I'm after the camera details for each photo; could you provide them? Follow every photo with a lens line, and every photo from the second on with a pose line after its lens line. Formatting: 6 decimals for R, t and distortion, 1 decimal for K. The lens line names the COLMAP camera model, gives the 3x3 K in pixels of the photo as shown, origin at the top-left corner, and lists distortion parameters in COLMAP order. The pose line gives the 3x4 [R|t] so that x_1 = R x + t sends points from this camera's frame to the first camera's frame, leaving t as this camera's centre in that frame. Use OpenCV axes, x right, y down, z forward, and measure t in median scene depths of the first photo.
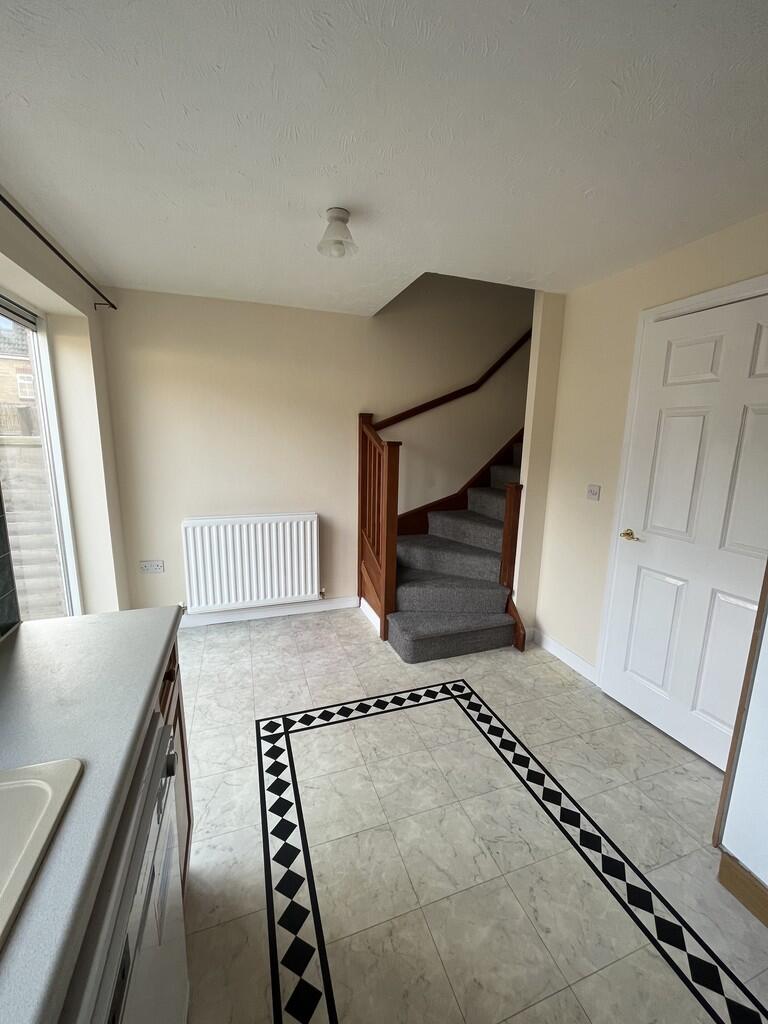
lens RADIAL K [[413.2, 0, 384.1], [0, 413.2, 511.6], [0, 0, 1]] dist [0.000608, 0.000083]
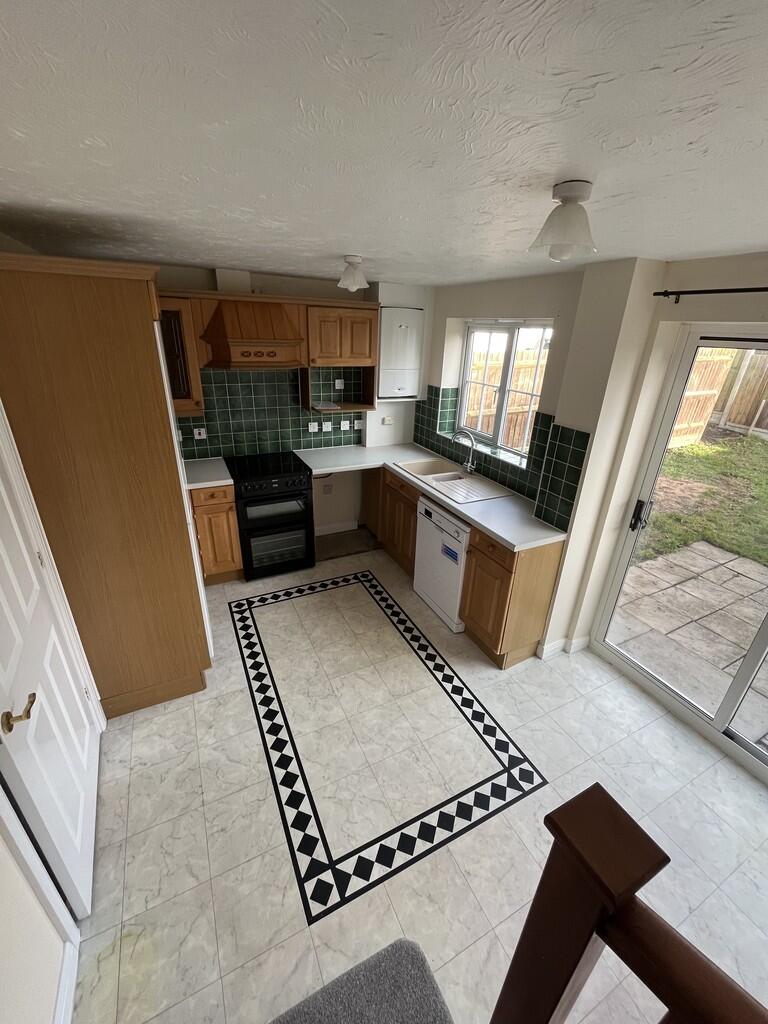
lens RADIAL K [[413.2, 0, 383.5], [0, 413.2, 512.1], [0, 0, 1]] dist [0.000608, 0.000083]
pose [[-0.990408, 0.001783, -0.138160, 0.229212], [-0.077660, 0.819848, 0.567291, -0.603989], [0.114282, 0.572579, -0.811845, 1.599943]]
